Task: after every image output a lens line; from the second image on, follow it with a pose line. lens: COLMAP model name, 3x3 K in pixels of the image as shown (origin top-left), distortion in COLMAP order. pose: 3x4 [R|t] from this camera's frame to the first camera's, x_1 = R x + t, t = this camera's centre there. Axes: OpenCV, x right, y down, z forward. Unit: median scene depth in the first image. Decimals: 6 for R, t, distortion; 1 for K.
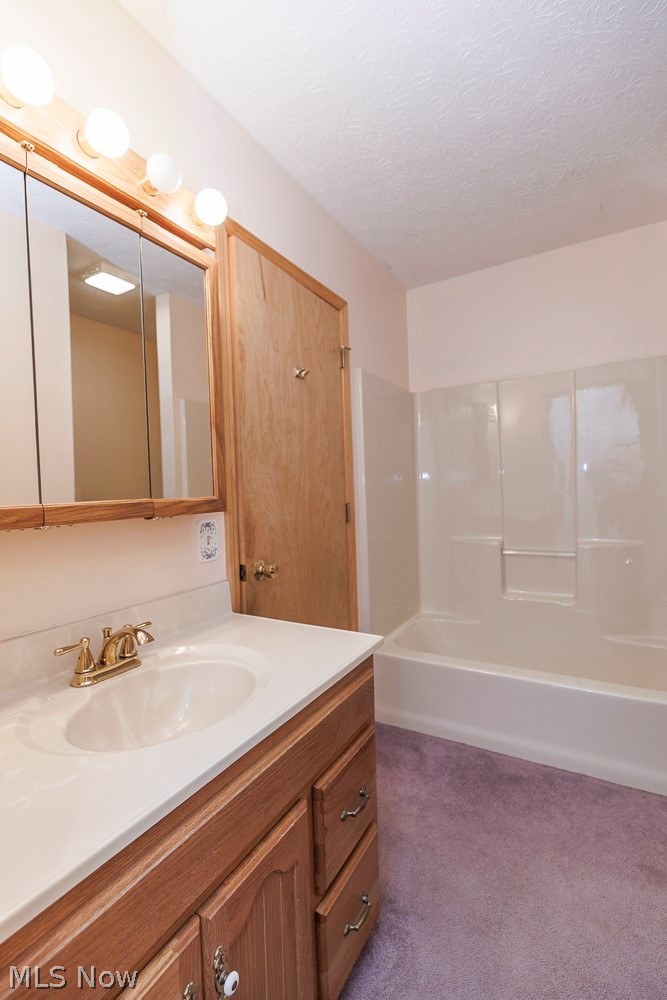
lens RADIAL K [[465.3, 0, 333.3], [0, 465.3, 493.3], [0, 0, 1]] dist [0.000732, -0.000428]
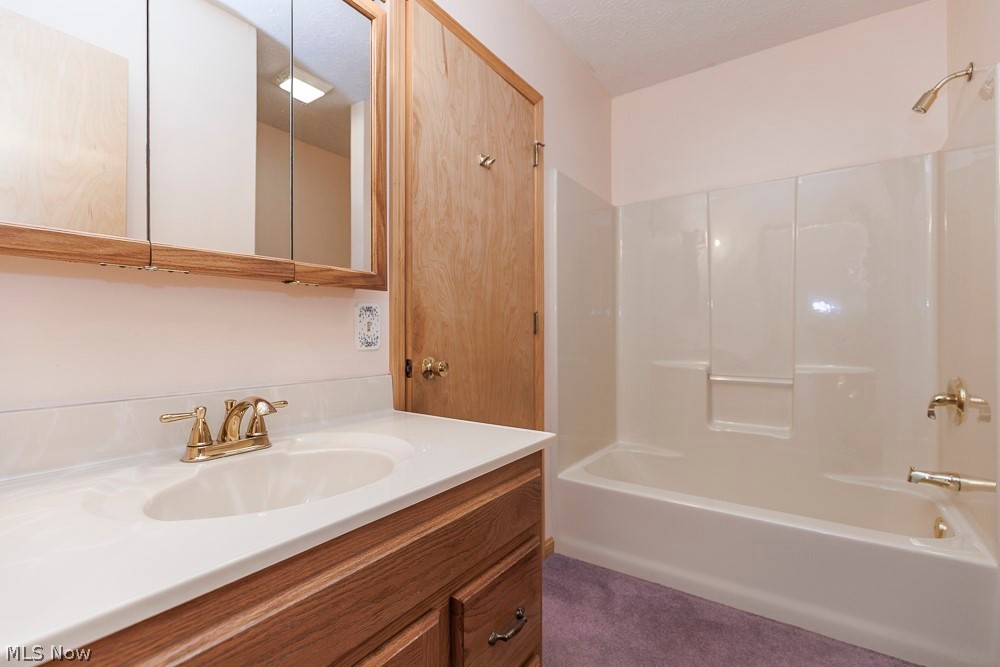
lens RADIAL K [[465.3, 0, 508.0], [0, 465.3, 330.2], [0, 0, 1]] dist [0.000732, -0.000428]
pose [[0.997030, 0.030879, -0.070551, 0.050999], [-0.032196, 0.999327, -0.017600, 0.093212], [0.069960, 0.019819, 0.997353, 0.099588]]
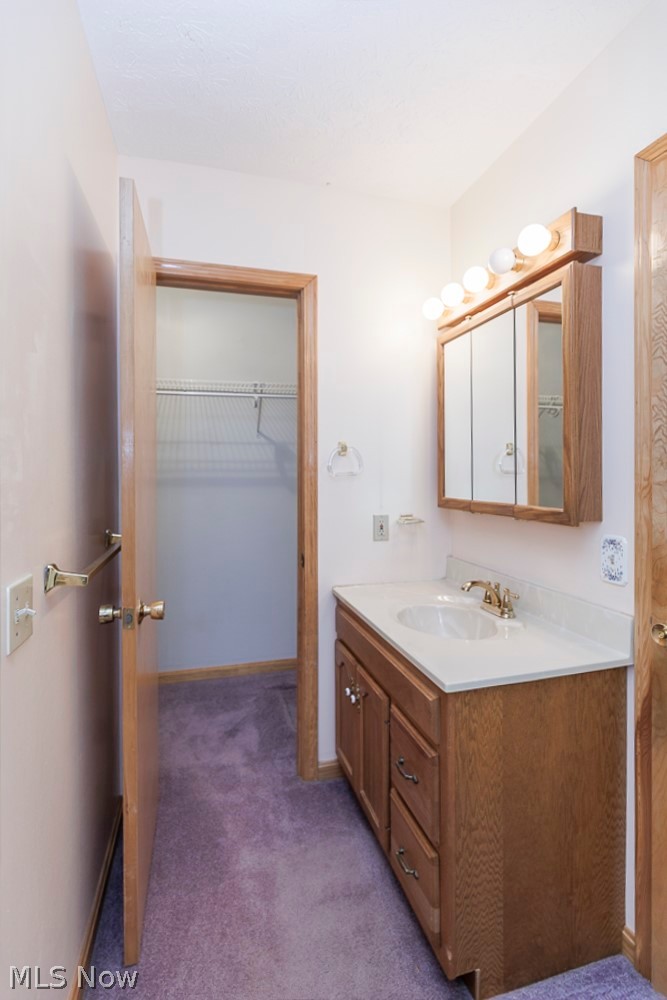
lens RADIAL K [[456.2, 0, 331.8], [0, 456.2, 477.8], [0, 0, 1]] dist [0.001301, 0.000101]
pose [[-0.697339, 0.041240, -0.715554, 0.585575], [0.016667, 0.999006, 0.041334, -0.081077], [0.716547, 0.016898, -0.697334, 0.987099]]
